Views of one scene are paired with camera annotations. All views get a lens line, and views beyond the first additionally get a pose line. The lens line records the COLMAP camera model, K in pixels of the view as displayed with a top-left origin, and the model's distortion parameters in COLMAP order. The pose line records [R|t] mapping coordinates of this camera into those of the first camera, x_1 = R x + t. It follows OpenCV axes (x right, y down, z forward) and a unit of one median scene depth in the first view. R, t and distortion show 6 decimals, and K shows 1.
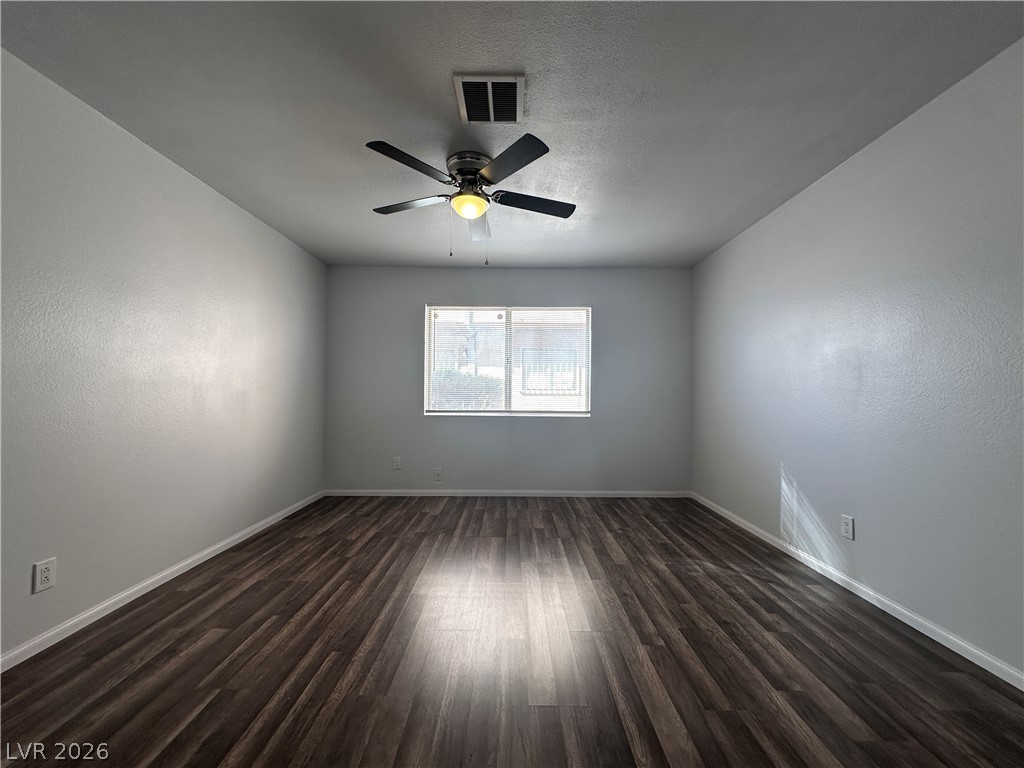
lens RADIAL K [[407.3, 0, 510.8], [0, 407.3, 392.3], [0, 0, 1]] dist [-0.001729, 0.000646]
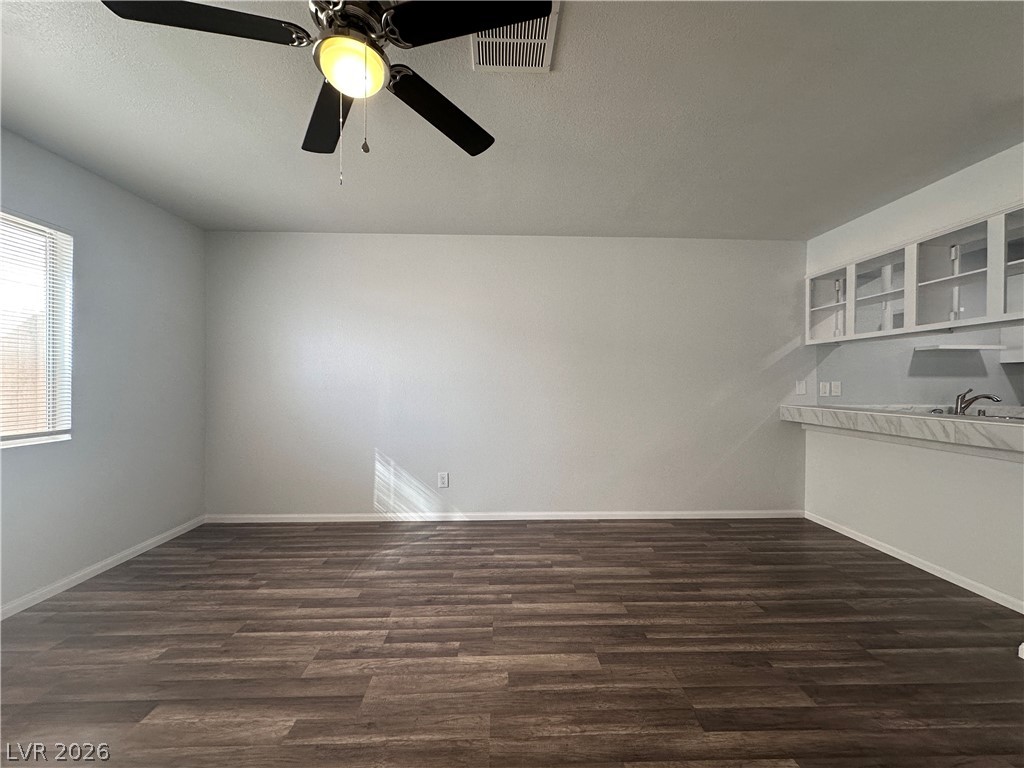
lens RADIAL K [[407.3, 0, 512.9], [0, 407.3, 386.6], [0, 0, 1]] dist [-0.001729, 0.000646]
pose [[-0.038214, -0.016101, 0.999140, -0.667616], [-0.002806, 0.999868, 0.016005, -0.036770], [-0.999266, -0.002192, -0.038254, 0.791394]]
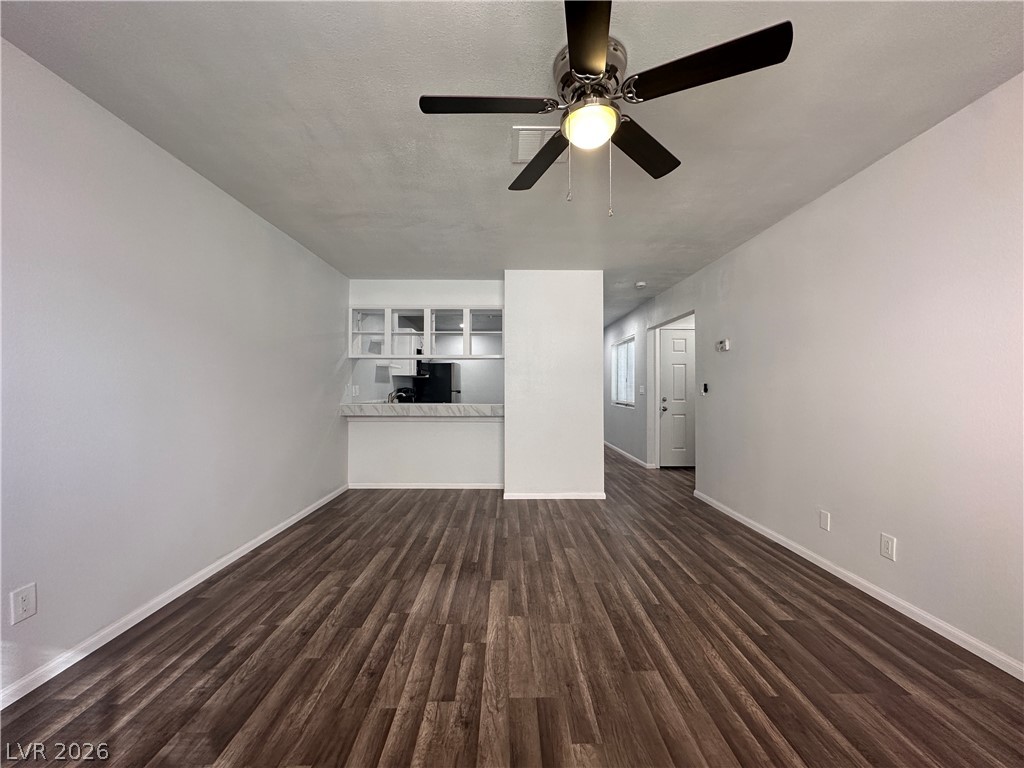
lens RADIAL K [[407.3, 0, 509.6], [0, 407.3, 384.3], [0, 0, 1]] dist [-0.001729, 0.000646]
pose [[-0.999917, -0.006896, -0.010845, 0.037983], [-0.006810, 0.999945, -0.007976, -0.028999], [0.010900, -0.007902, -0.999909, 1.660144]]
